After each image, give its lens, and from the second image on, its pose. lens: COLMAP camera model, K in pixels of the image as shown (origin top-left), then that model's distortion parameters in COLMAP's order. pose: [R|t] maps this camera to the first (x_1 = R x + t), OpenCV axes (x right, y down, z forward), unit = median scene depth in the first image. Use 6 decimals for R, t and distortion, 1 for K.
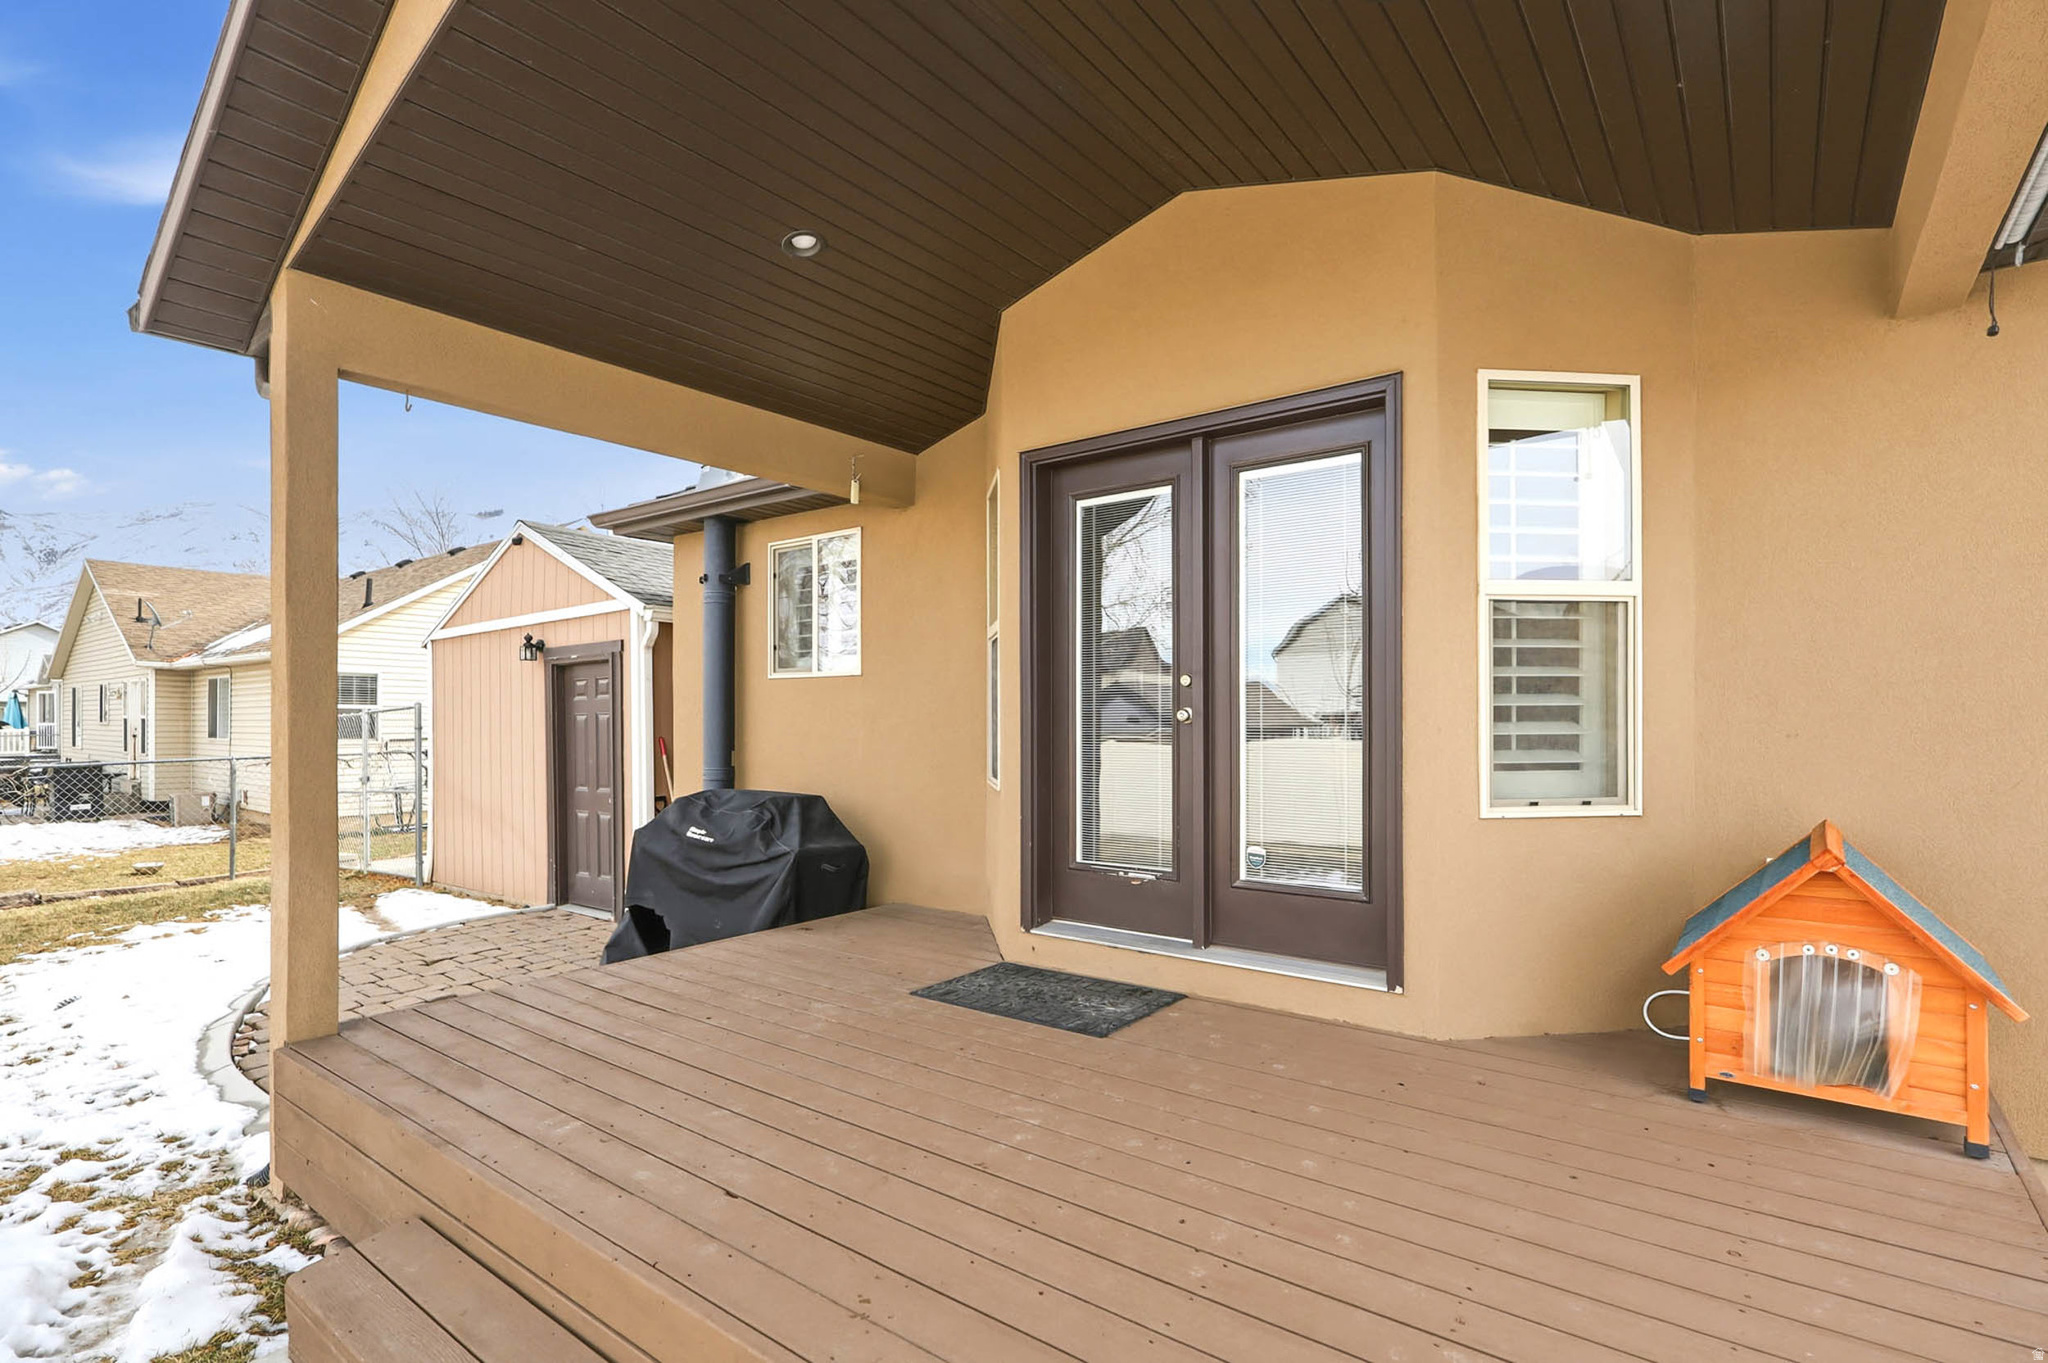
lens RADIAL K [[972.9, 0, 1027.5], [0, 972.9, 701.0], [0, 0, 1]] dist [0.004837, 0.000649]
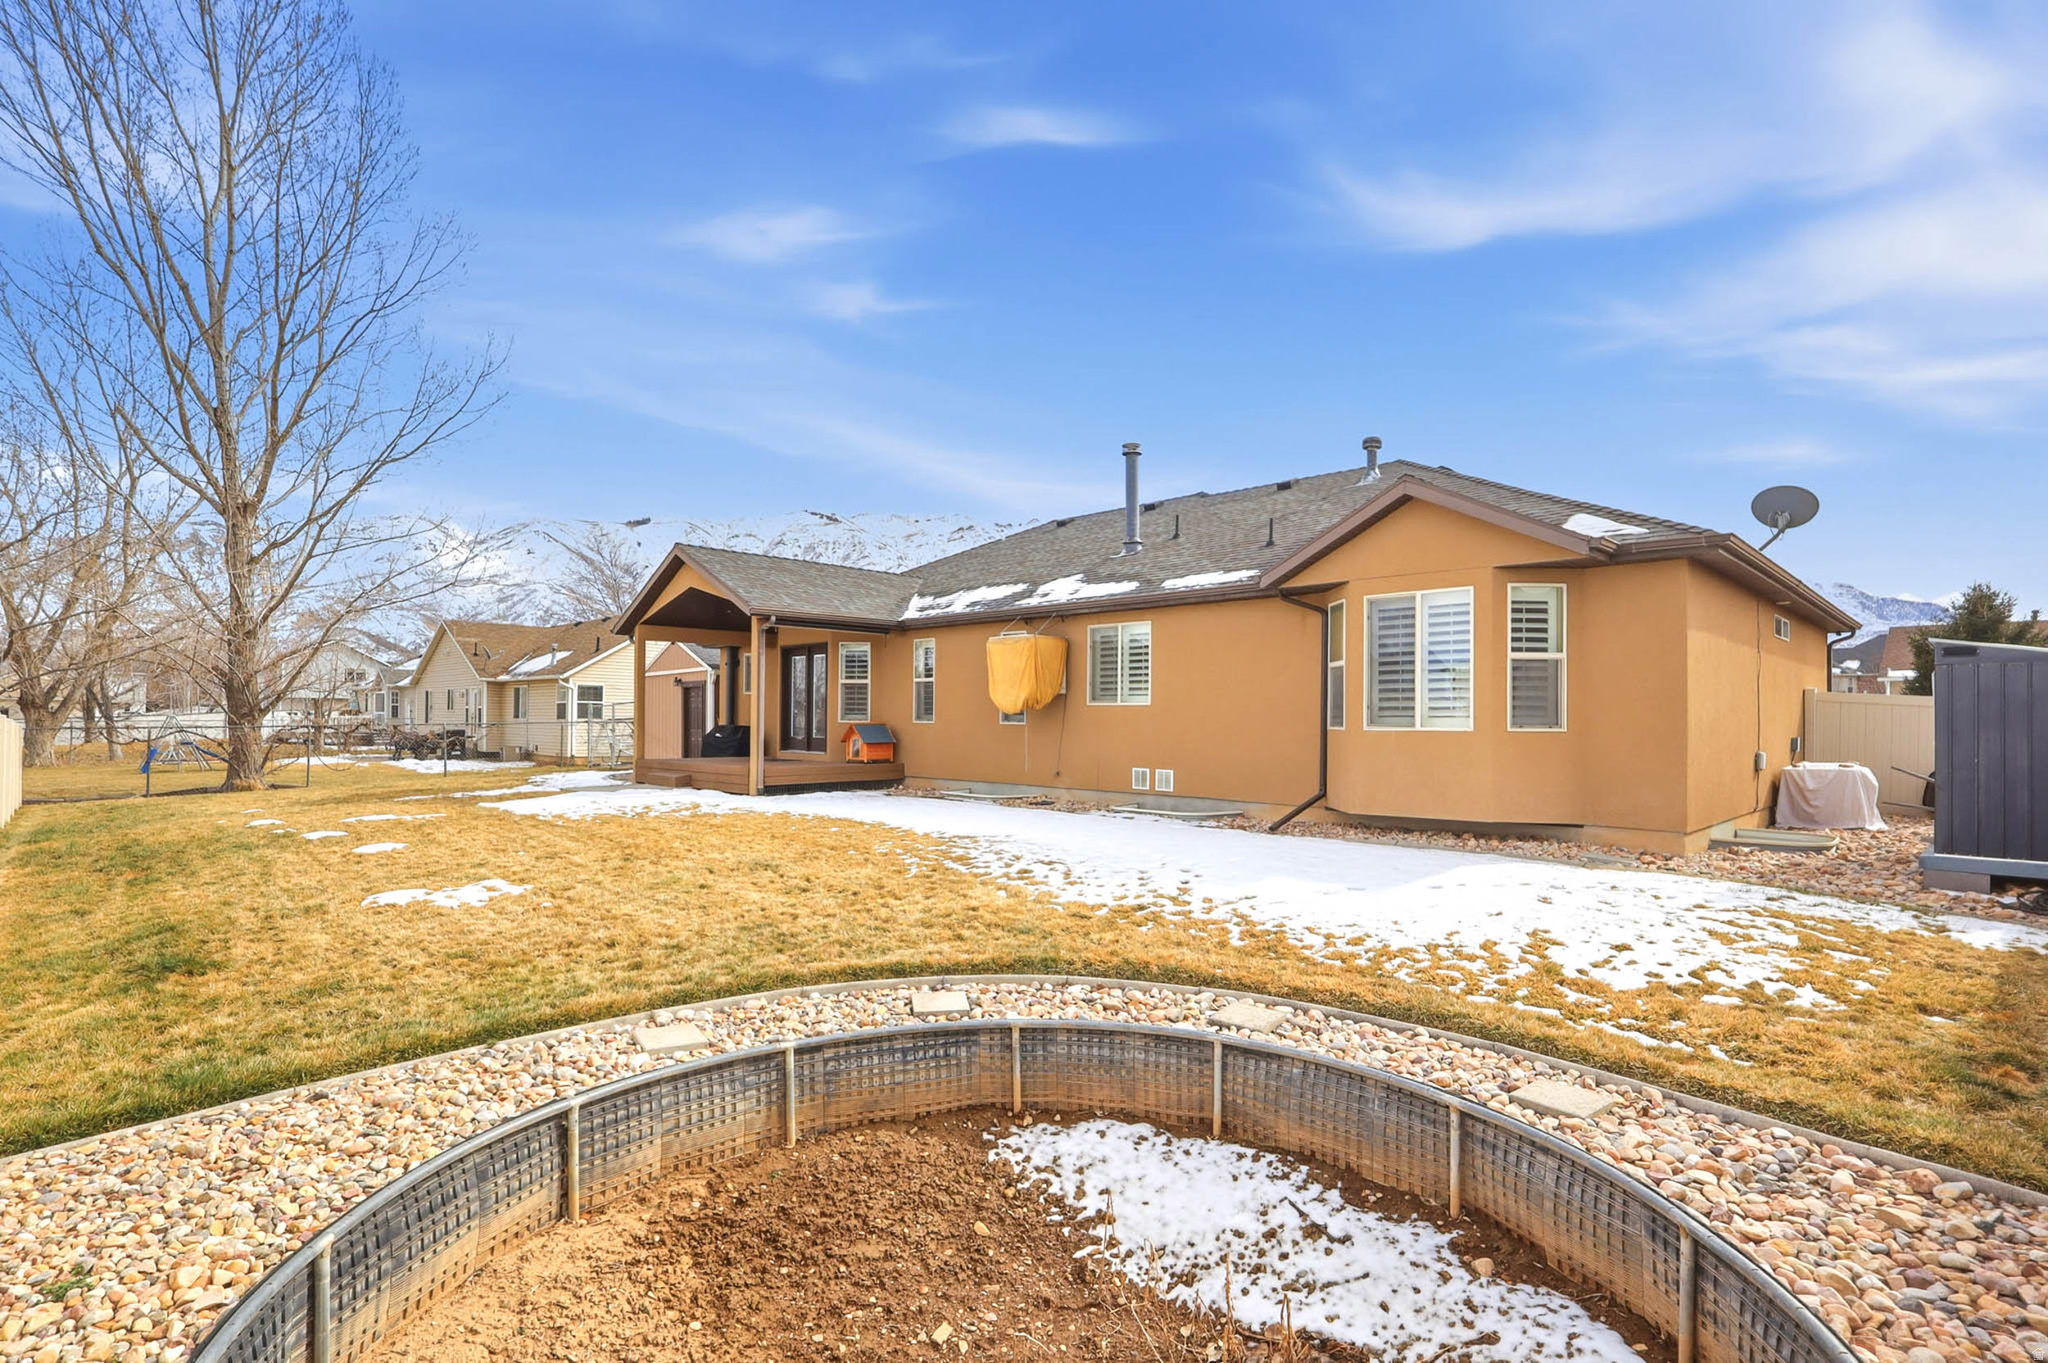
lens RADIAL K [[972.9, 0, 1022.2], [0, 972.9, 694.3], [0, 0, 1]] dist [0.004837, 0.000649]
pose [[0.991764, 0.007519, -0.127856, 0.388321], [-0.008846, 0.999913, -0.009813, 0.000858], [0.127771, 0.010863, 0.991744, -0.768786]]
